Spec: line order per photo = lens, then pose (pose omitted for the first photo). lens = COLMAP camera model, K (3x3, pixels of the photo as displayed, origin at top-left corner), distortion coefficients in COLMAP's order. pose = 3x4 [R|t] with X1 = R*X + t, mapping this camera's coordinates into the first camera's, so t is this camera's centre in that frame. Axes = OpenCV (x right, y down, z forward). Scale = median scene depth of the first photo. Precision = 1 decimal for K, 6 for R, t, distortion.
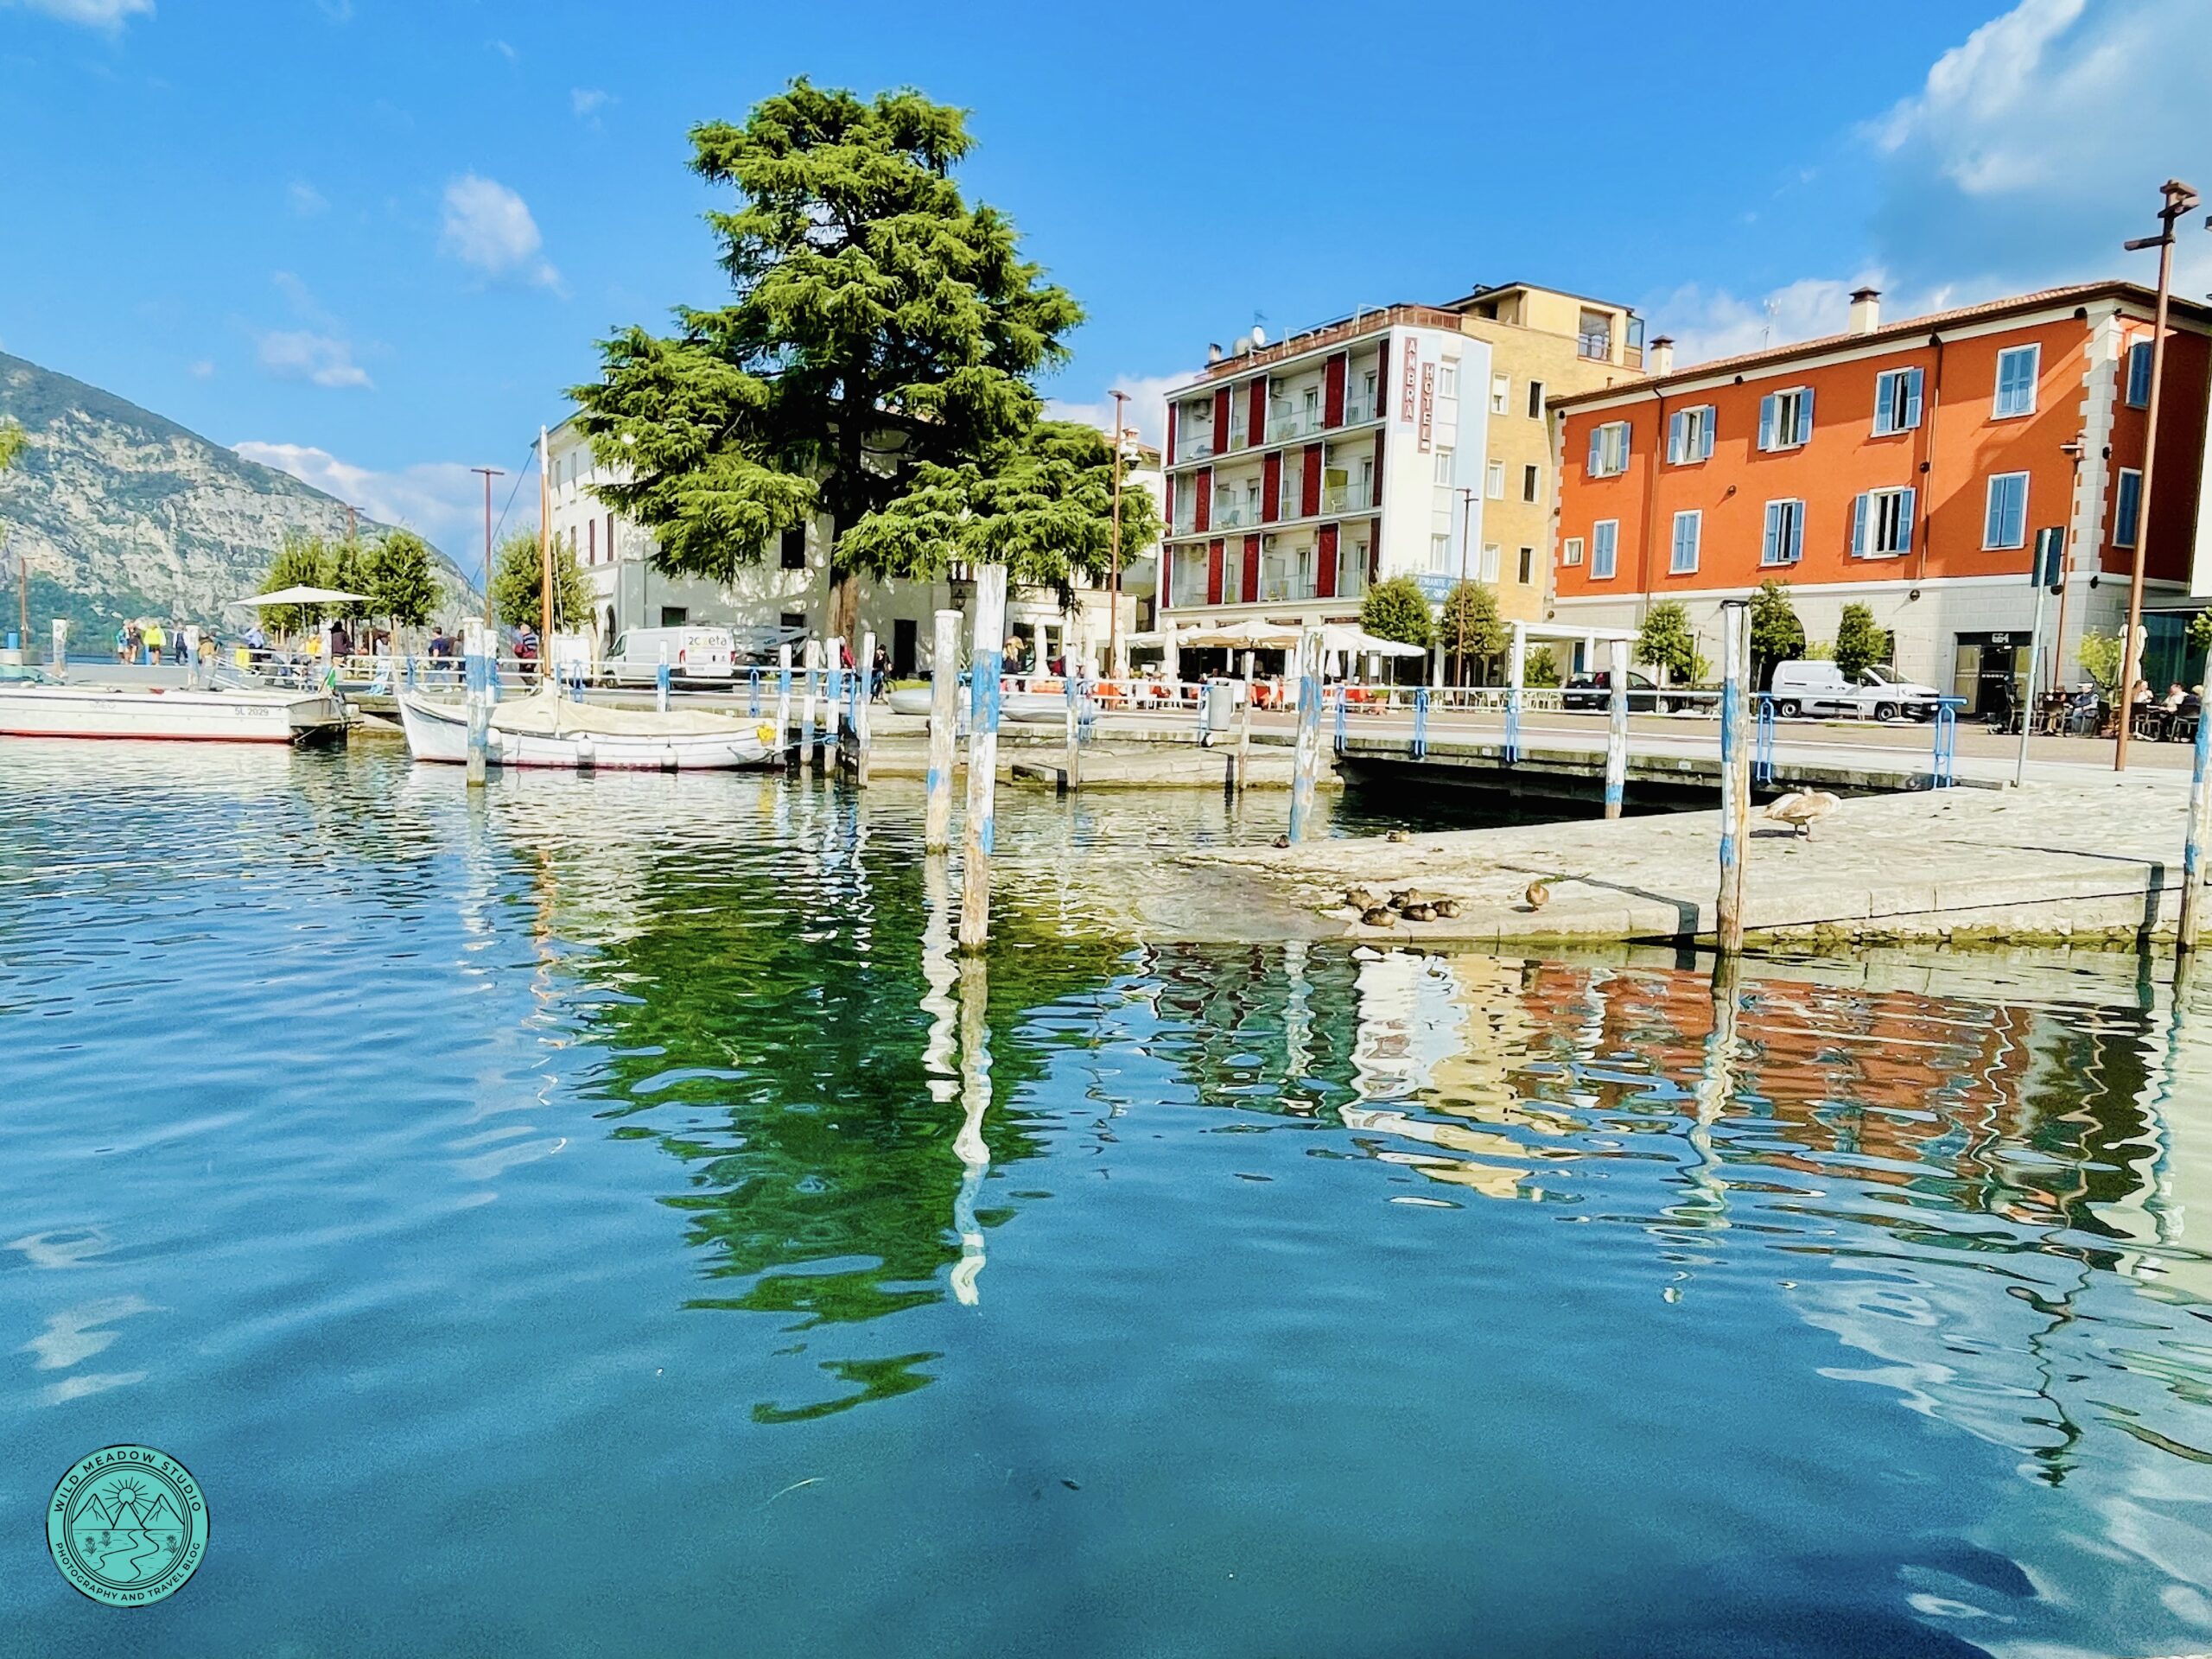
lens RADIAL K [[1433.8, 0, 1110.6], [0, 1433.8, 803.9], [0, 0, 1]] dist [-0.000570, -0.000187]
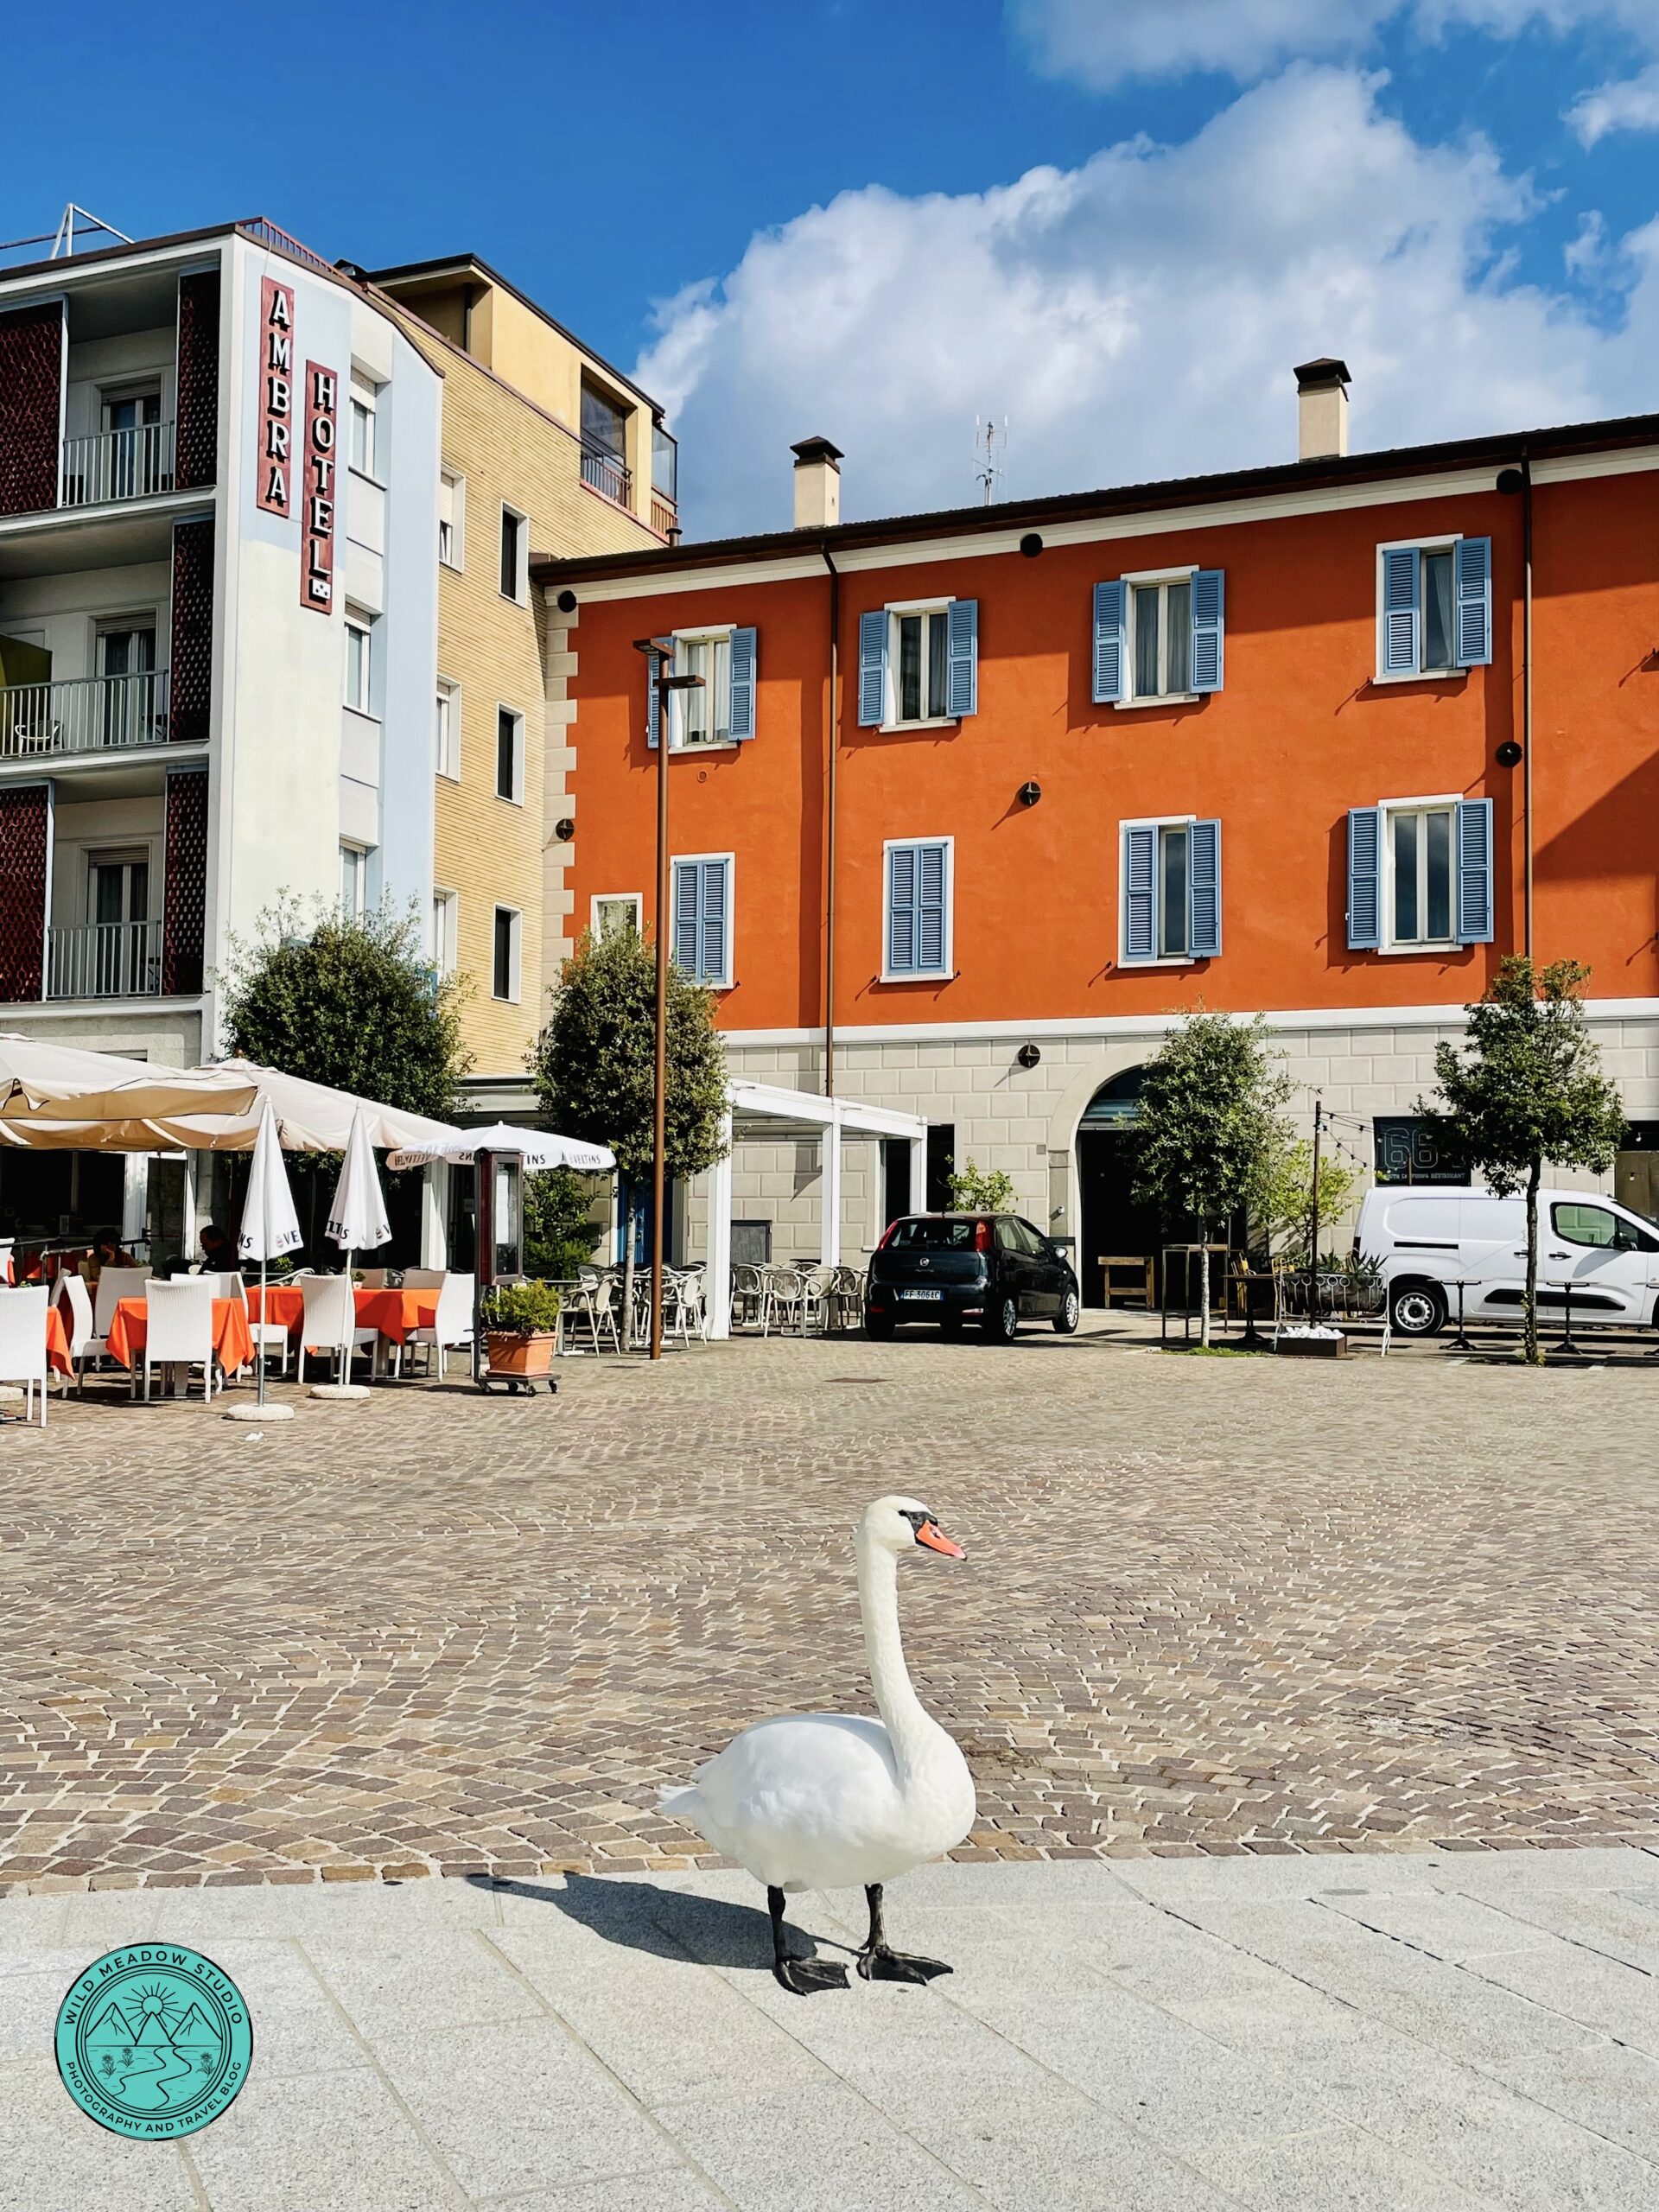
lens RADIAL K [[2104.5, 0, 829.5], [0, 2104.5, 1106.0], [0, 0, 1]] dist [0.005622, 0.002115]
pose [[0.777314, 0.015873, 0.628913, -0.007875], [0.070780, 0.991128, -0.112497, -0.055906], [-0.625119, 0.131960, 0.769294, 0.535540]]
